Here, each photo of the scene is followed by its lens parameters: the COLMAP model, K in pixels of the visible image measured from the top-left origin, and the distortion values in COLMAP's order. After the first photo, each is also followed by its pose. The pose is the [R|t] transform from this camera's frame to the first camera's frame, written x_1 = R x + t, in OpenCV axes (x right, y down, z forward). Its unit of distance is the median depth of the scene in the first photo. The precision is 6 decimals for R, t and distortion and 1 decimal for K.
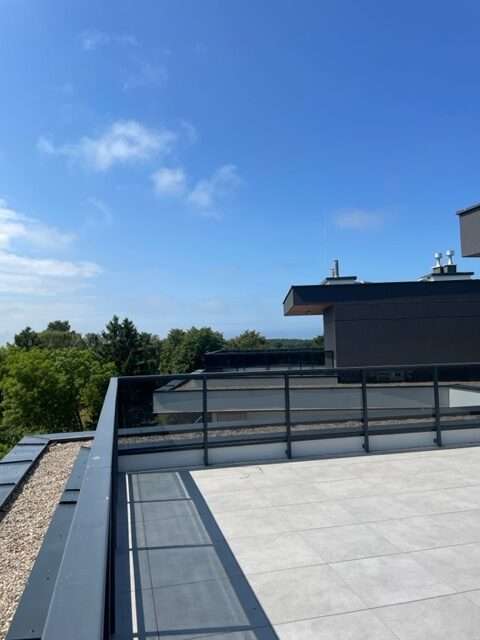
lens RADIAL K [[495.2, 0, 240.0], [0, 495.2, 320.0], [0, 0, 1]] dist [0.041798, 0.000166]
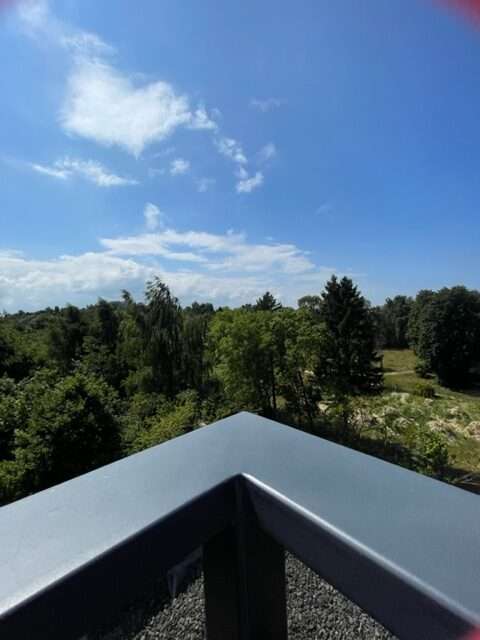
lens RADIAL K [[260.1, 0, 240.0], [0, 260.1, 320.0], [0, 0, 1]] dist [-0.016857, -0.000005]
pose [[0.702769, 0.019183, -0.711159, -0.015527], [0.054334, 0.995269, 0.080539, 0.031064], [0.709340, -0.095240, 0.698402, 0.559691]]
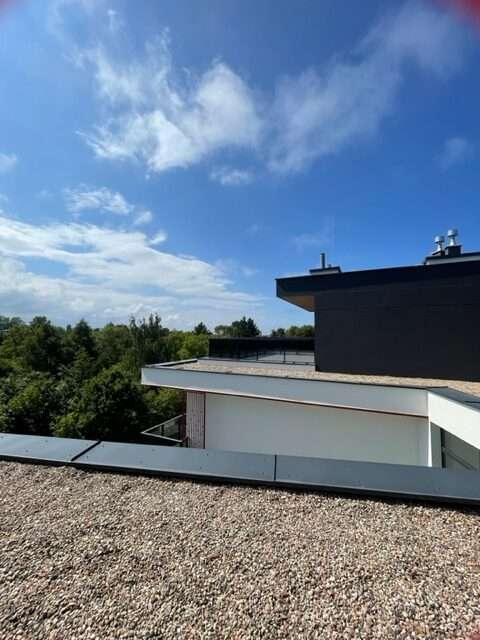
lens RADIAL K [[260.1, 0, 240.0], [0, 260.1, 320.0], [0, 0, 1]] dist [-0.016857, -0.000005]
pose [[0.919243, 0.009657, -0.393572, 0.104791], [-0.013632, 0.999880, -0.007305, 0.011671], [0.393454, 0.012080, 0.919265, 0.179334]]
